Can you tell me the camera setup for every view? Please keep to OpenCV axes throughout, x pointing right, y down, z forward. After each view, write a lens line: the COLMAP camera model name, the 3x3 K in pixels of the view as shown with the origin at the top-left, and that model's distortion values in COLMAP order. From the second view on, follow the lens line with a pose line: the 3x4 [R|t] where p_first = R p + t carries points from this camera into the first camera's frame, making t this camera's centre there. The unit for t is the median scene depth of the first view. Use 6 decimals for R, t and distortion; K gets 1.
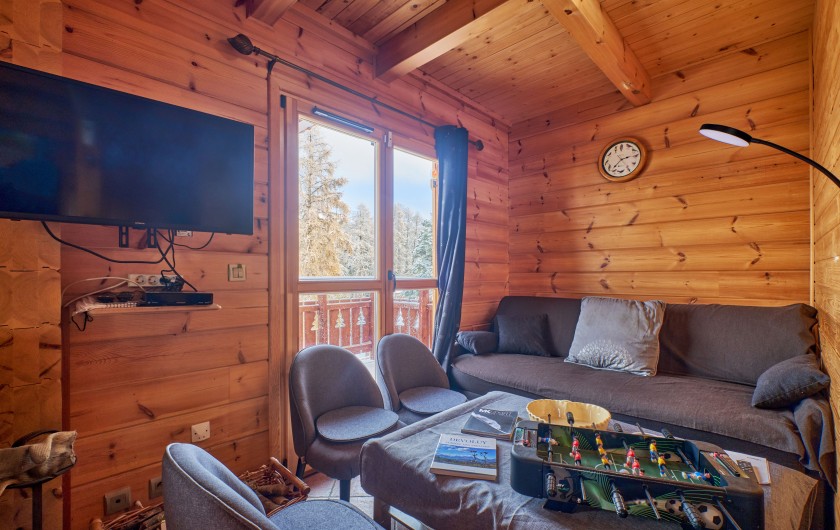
lens RADIAL K [[386.7, 0, 419.3], [0, 386.7, 268.6], [0, 0, 1]] dist [0.001678, 0.000039]
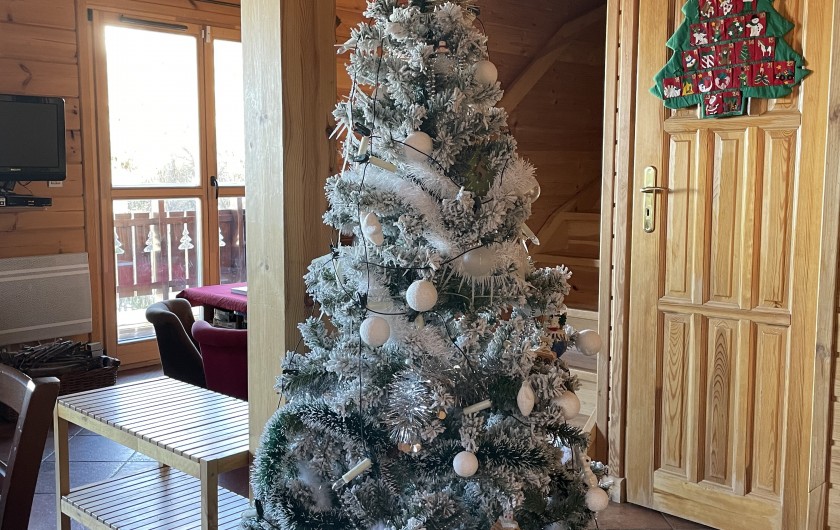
lens RADIAL K [[841.1, 0, 420.9], [0, 841.1, 265.5], [0, 0, 1]] dist [0.010888, 0.000000]
pose [[0.999800, 0.012902, 0.015270, 0.424378], [-0.014858, 0.990619, 0.135845, -0.069261], [-0.013374, -0.136044, 0.990612, -1.119502]]
